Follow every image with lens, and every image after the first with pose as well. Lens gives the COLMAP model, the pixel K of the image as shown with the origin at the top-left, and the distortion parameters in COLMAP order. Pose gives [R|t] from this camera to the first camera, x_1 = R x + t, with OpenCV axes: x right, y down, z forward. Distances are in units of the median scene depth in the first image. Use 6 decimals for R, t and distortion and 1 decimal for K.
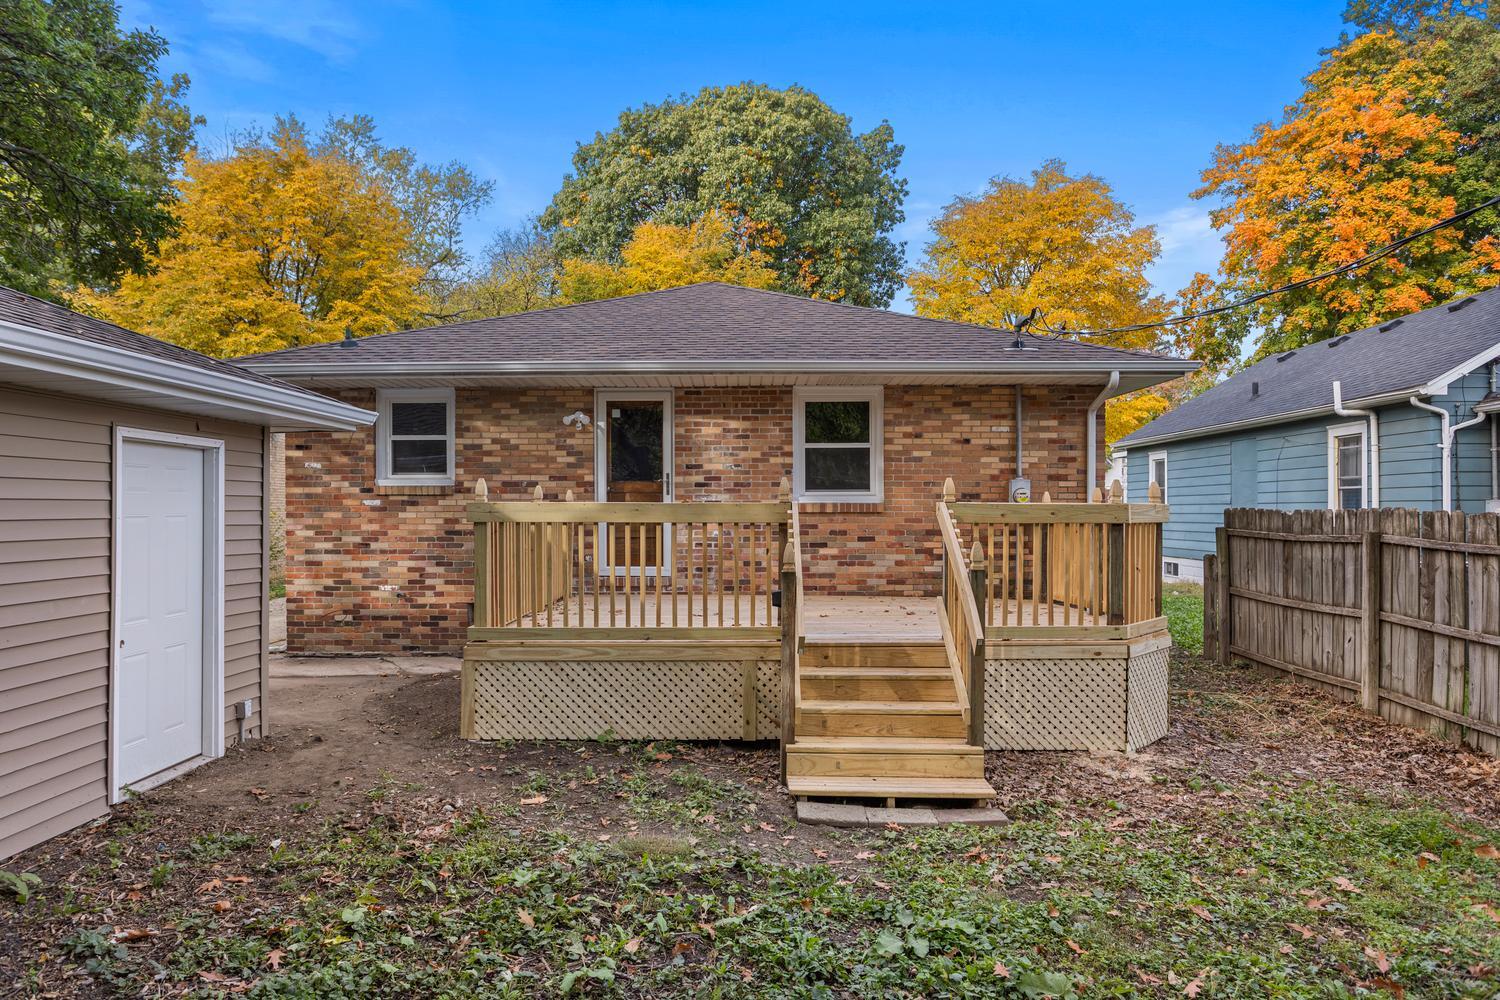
lens RADIAL K [[894.8, 0, 754.8], [0, 894.8, 505.2], [0, 0, 1]] dist [-0.007443, 0.006094]
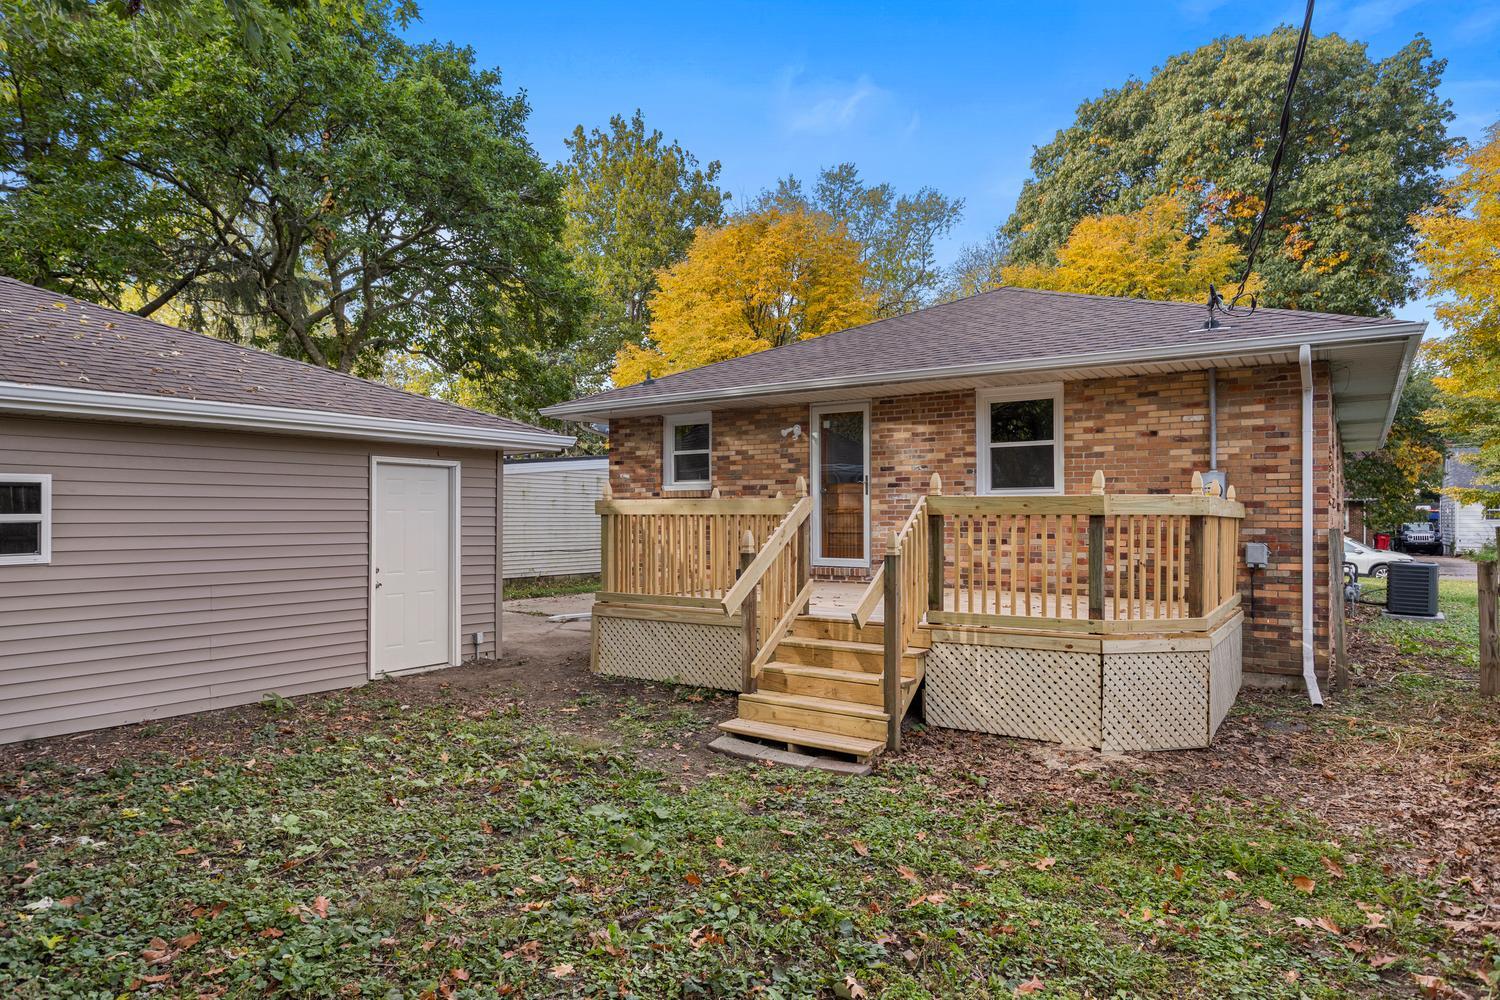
lens RADIAL K [[894.8, 0, 751.3], [0, 894.8, 500.2], [0, 0, 1]] dist [-0.007443, 0.006094]
pose [[0.840385, -0.009917, -0.541900, 0.387279], [0.002451, 0.999892, -0.014497, 0.010919], [0.541985, 0.010855, 0.840318, -0.015168]]
